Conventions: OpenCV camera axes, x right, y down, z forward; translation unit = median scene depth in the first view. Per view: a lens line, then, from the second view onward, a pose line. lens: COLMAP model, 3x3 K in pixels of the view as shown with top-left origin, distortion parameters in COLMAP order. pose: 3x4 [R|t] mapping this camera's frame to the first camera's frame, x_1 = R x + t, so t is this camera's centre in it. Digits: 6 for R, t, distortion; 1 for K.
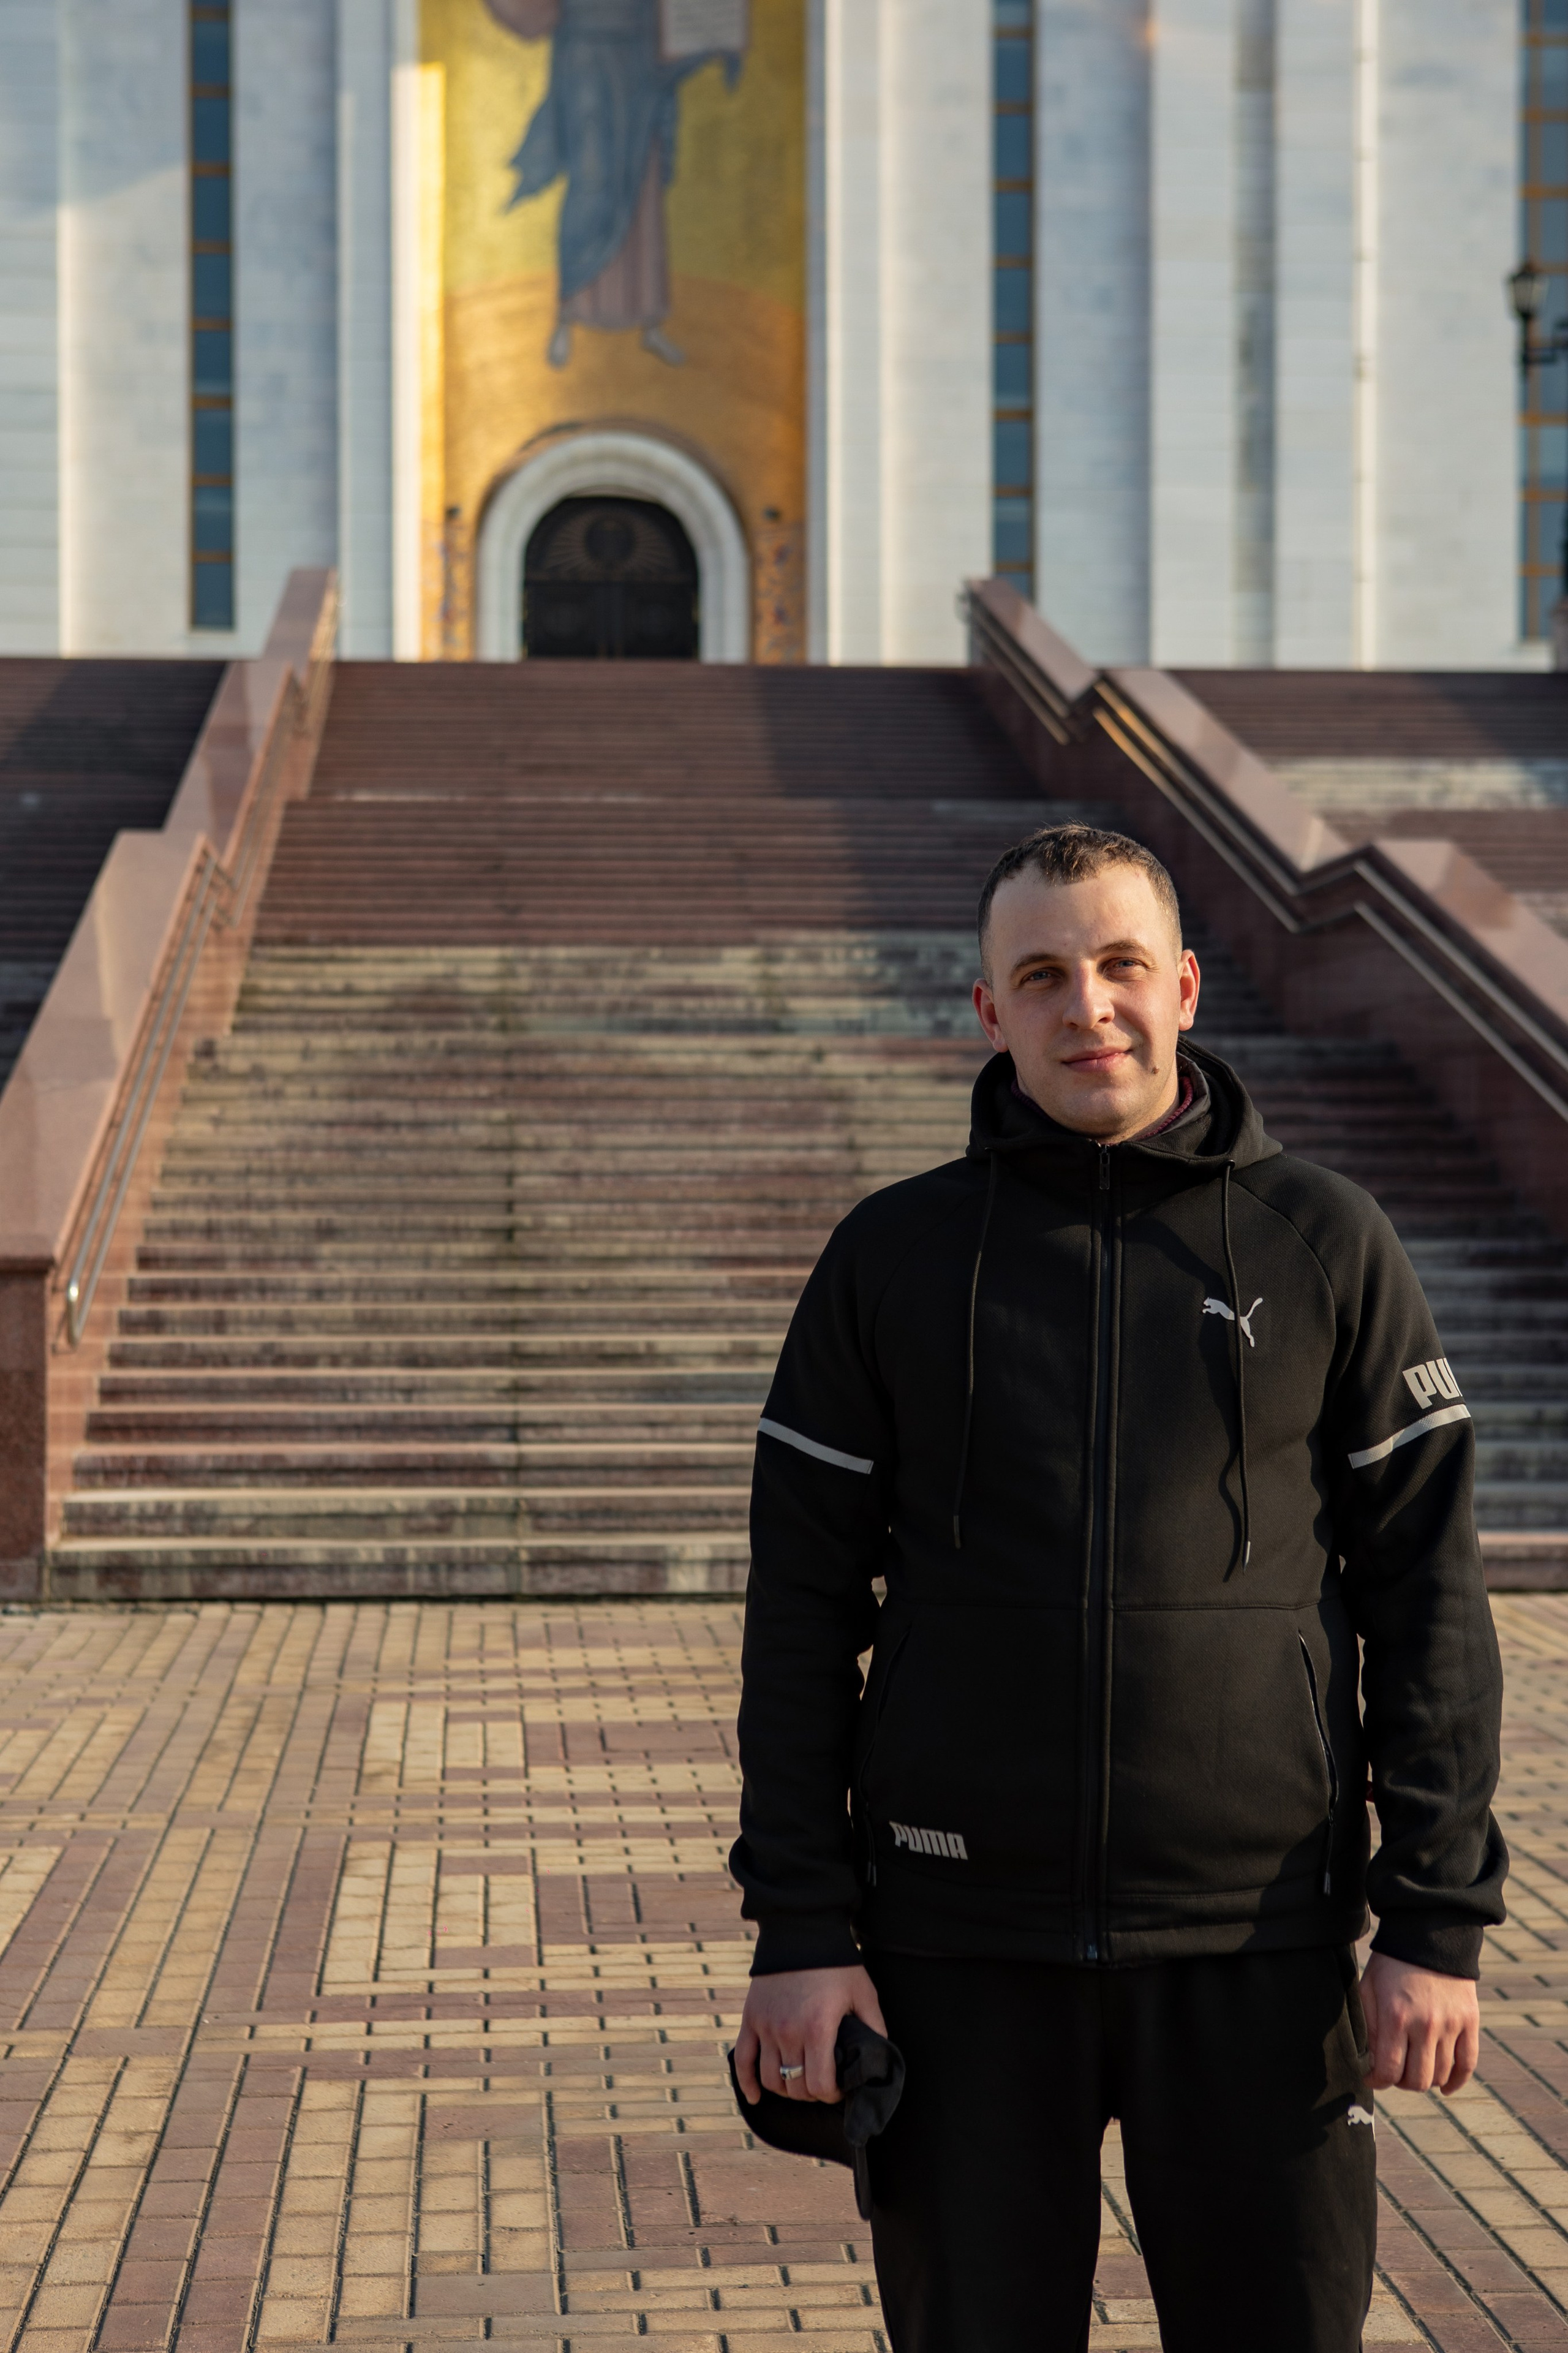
lens RADIAL K [[3935.3, 0, 785.2], [0, 3935.3, 1135.8], [0, 0, 1]] dist [0.092805, 0.000000]
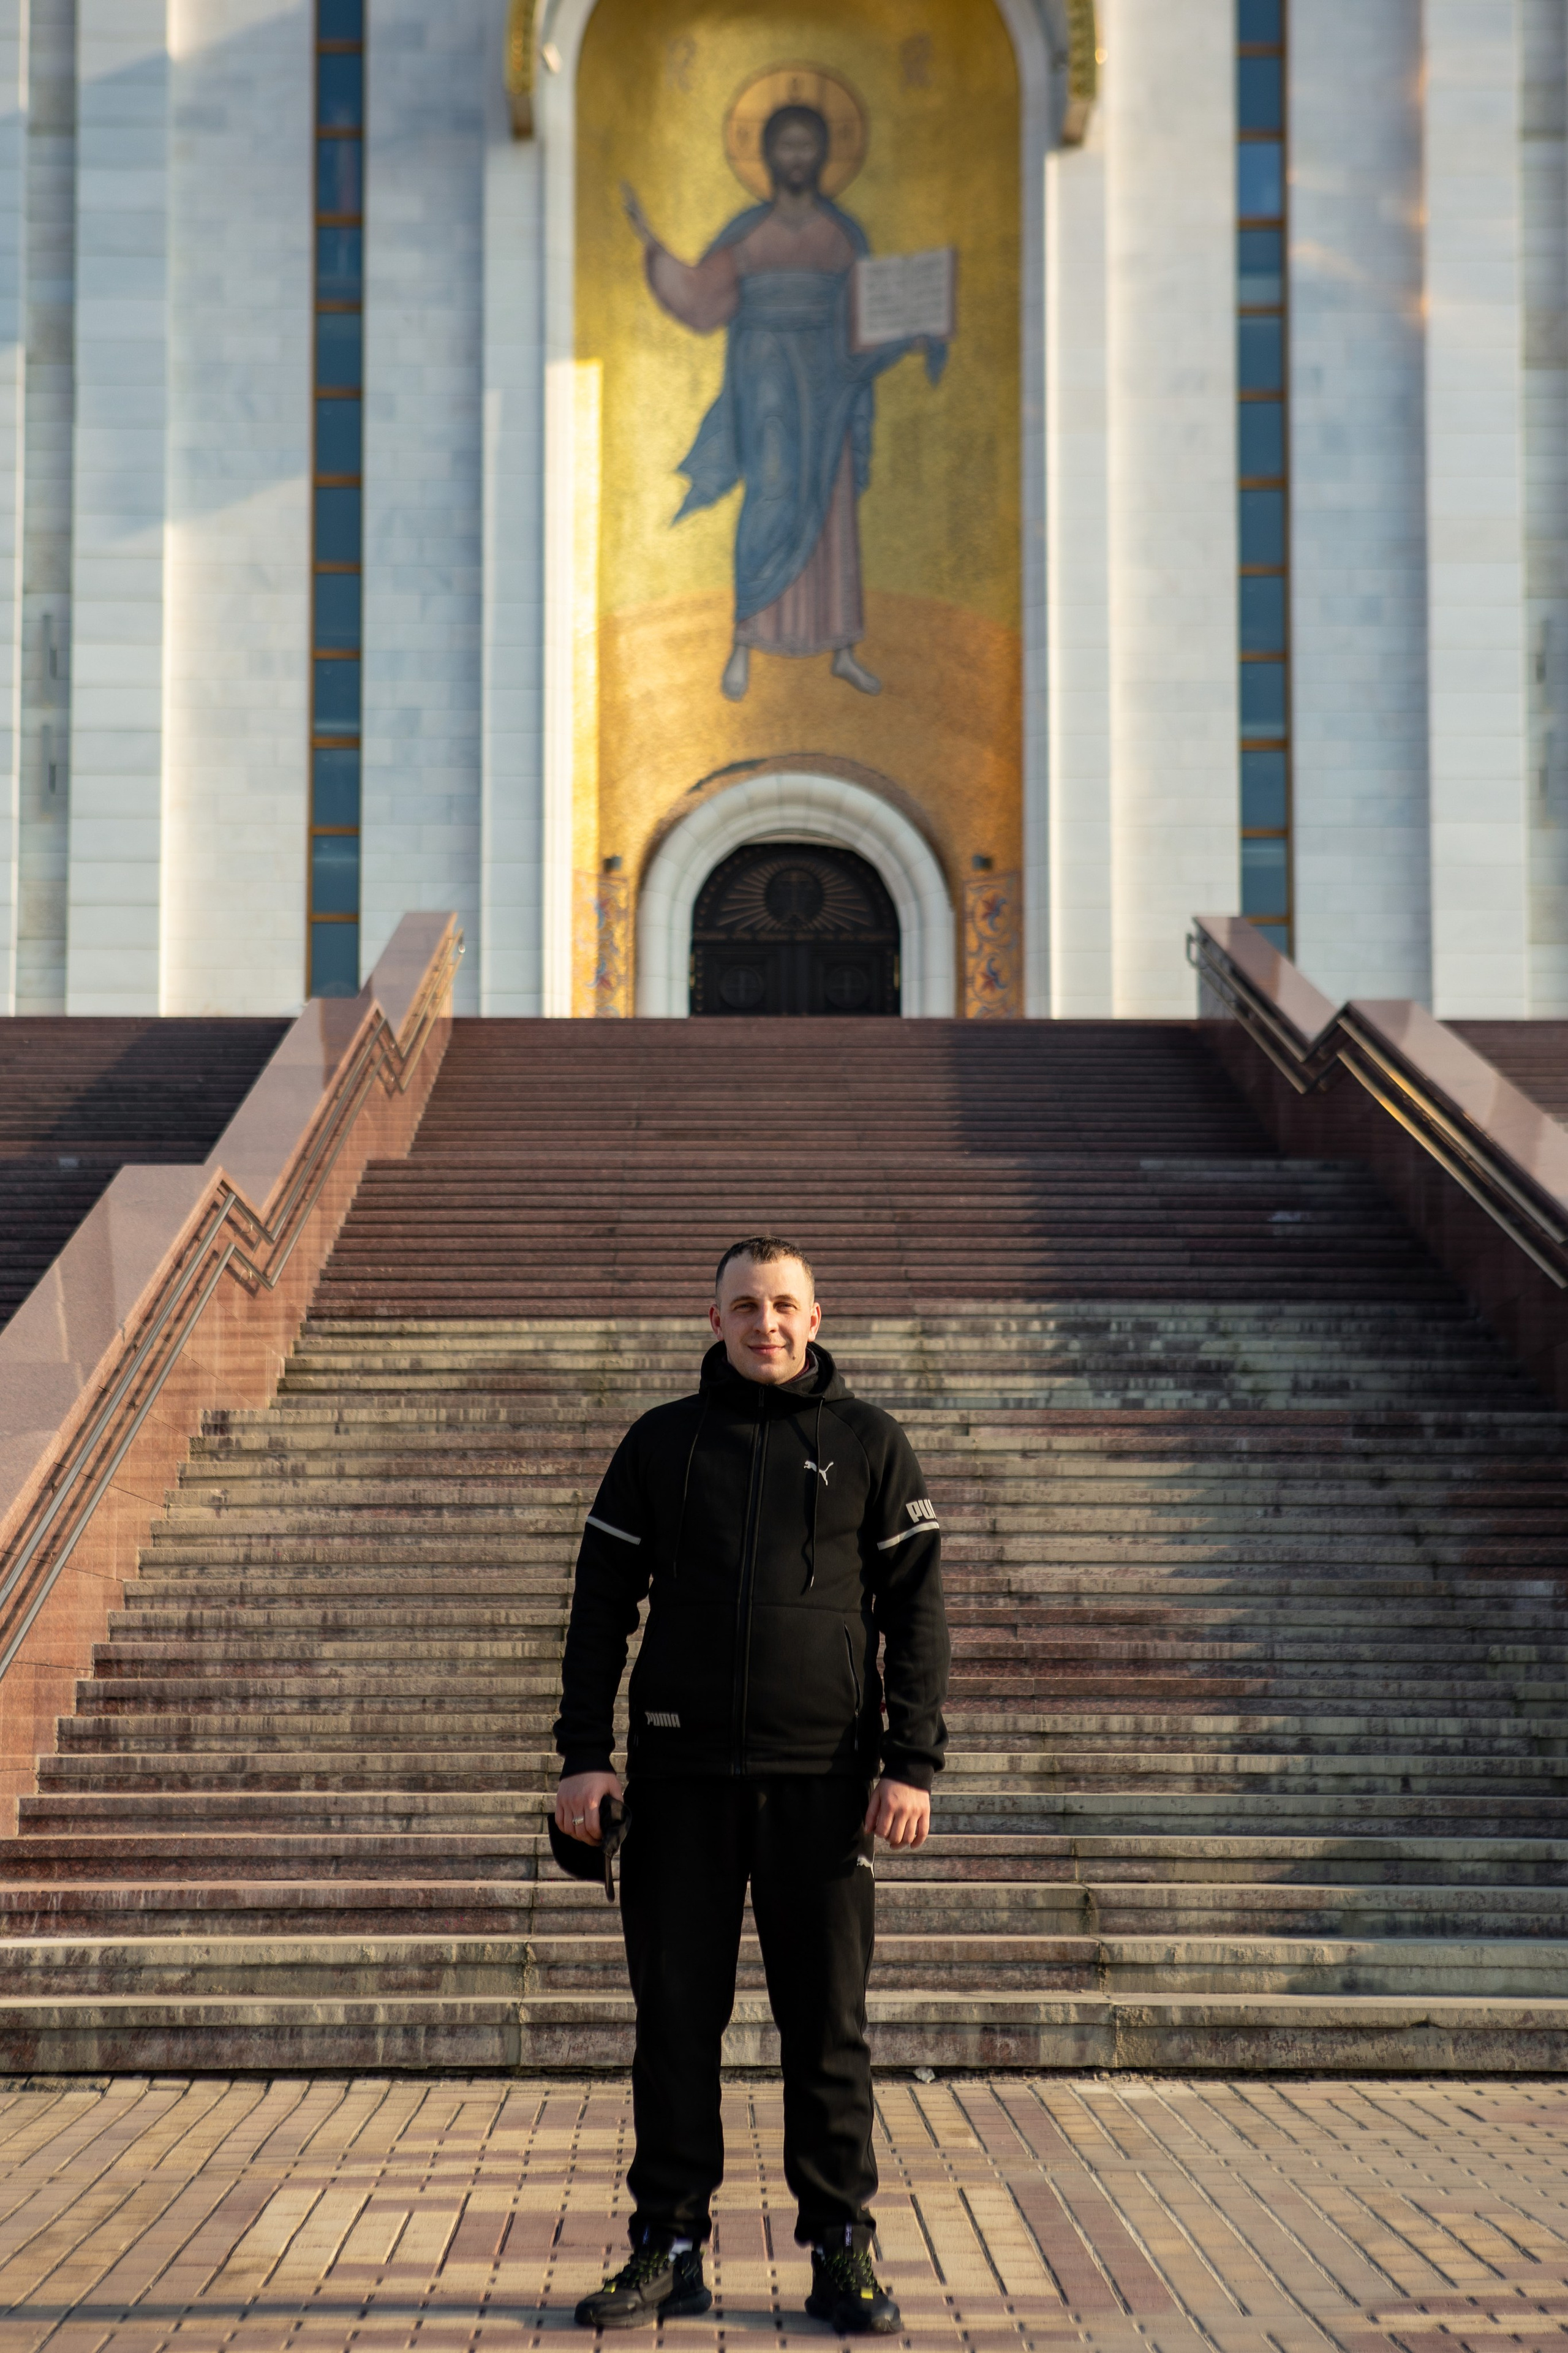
lens RADIAL K [[4419.8, 0, 819.4], [0, 4419.8, 1174.3], [0, 0, 1]] dist [0.196530, 0.000000]
pose [[0.997795, -0.005705, -0.066124, 0.041001], [-0.001899, 0.993437, -0.114367, 0.033163], [0.066343, 0.114241, 0.991235, 0.087281]]
